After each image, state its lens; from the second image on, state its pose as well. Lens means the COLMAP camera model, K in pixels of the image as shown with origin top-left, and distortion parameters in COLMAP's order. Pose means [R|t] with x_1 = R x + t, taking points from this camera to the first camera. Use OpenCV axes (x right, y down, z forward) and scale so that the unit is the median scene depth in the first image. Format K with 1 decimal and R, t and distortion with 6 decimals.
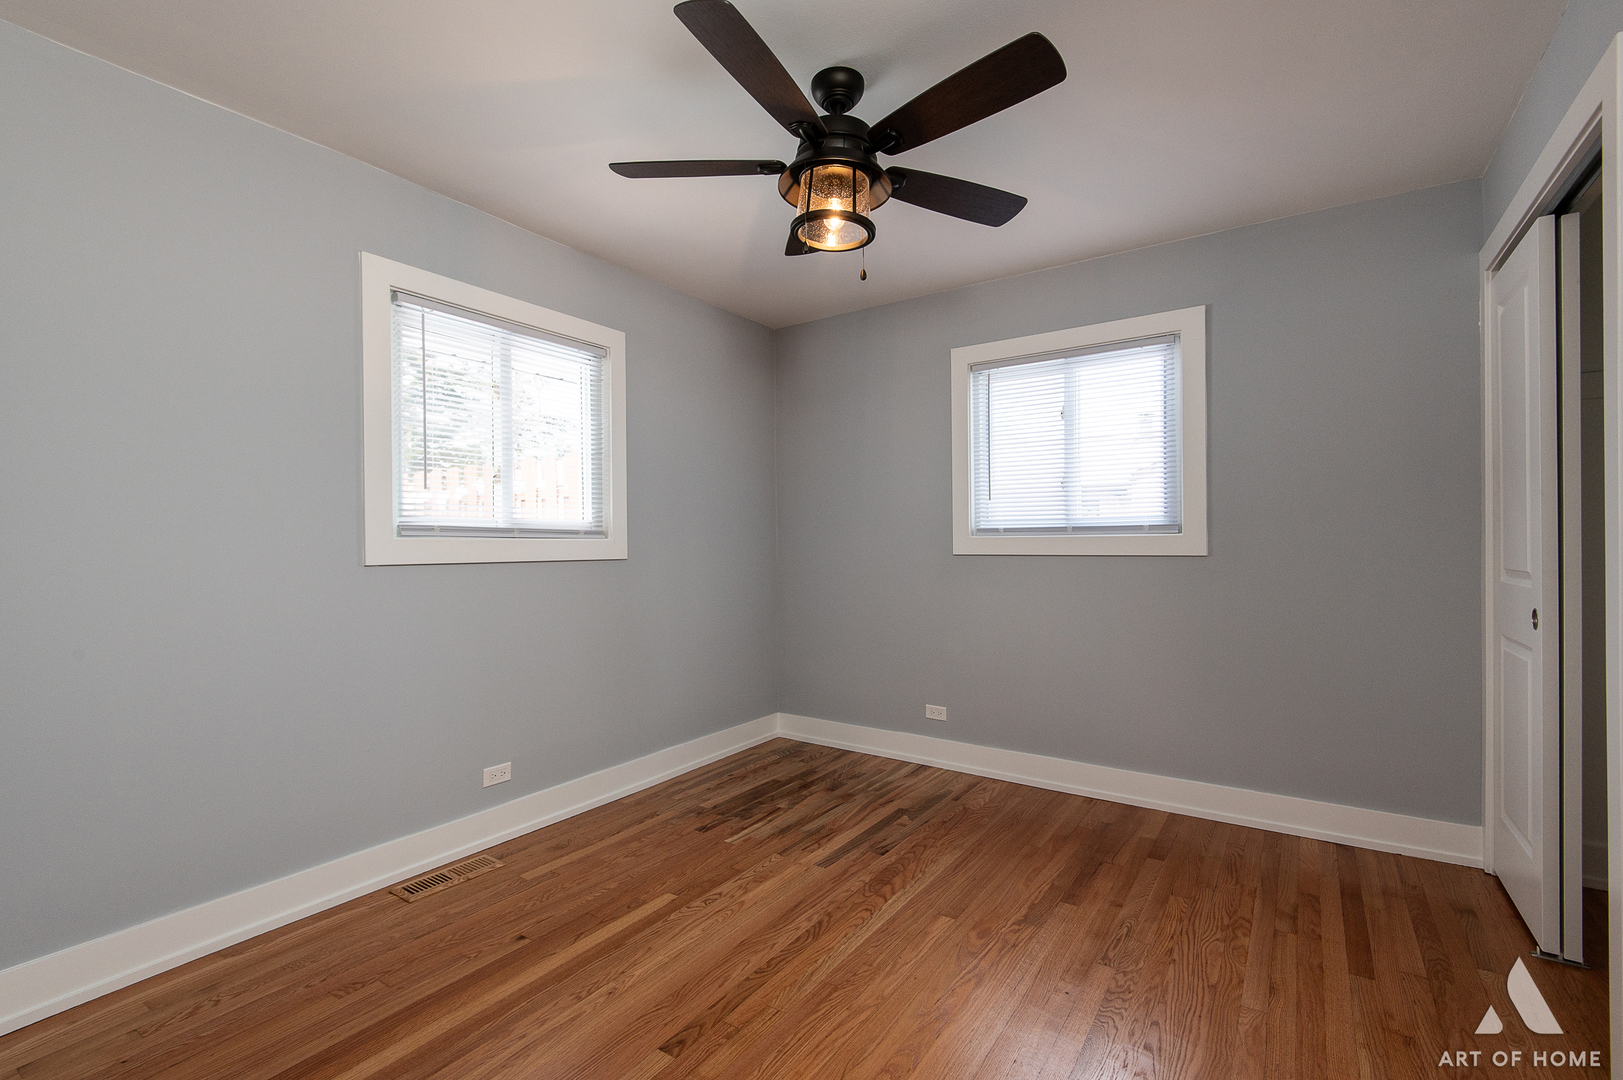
lens RADIAL K [[735.9, 0, 811.5], [0, 735.9, 540.0], [0, 0, 1]] dist [0.015290, -0.000064]
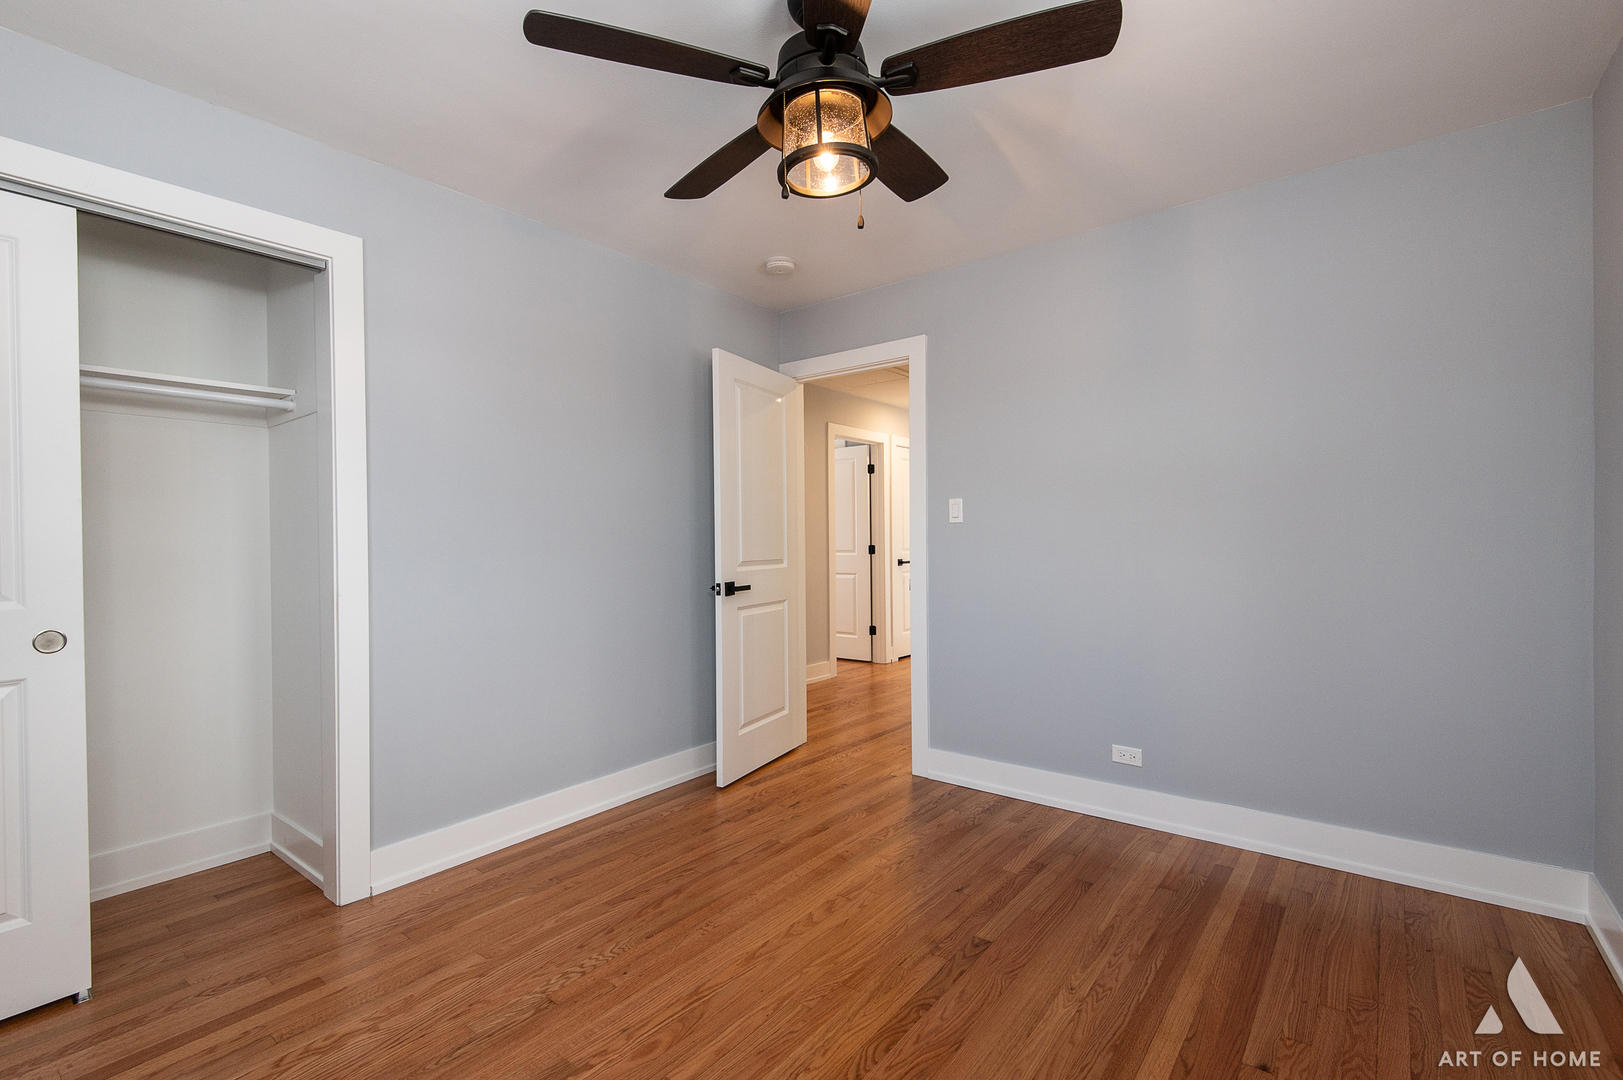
lens RADIAL K [[735.9, 0, 811.5], [0, 735.9, 540.0], [0, 0, 1]] dist [0.015290, -0.000064]
pose [[-0.997003, 0.017217, 0.075418, -0.007818], [0.017727, 0.999824, 0.006098, -0.002009], [-0.075300, 0.007417, -0.997133, 1.962247]]
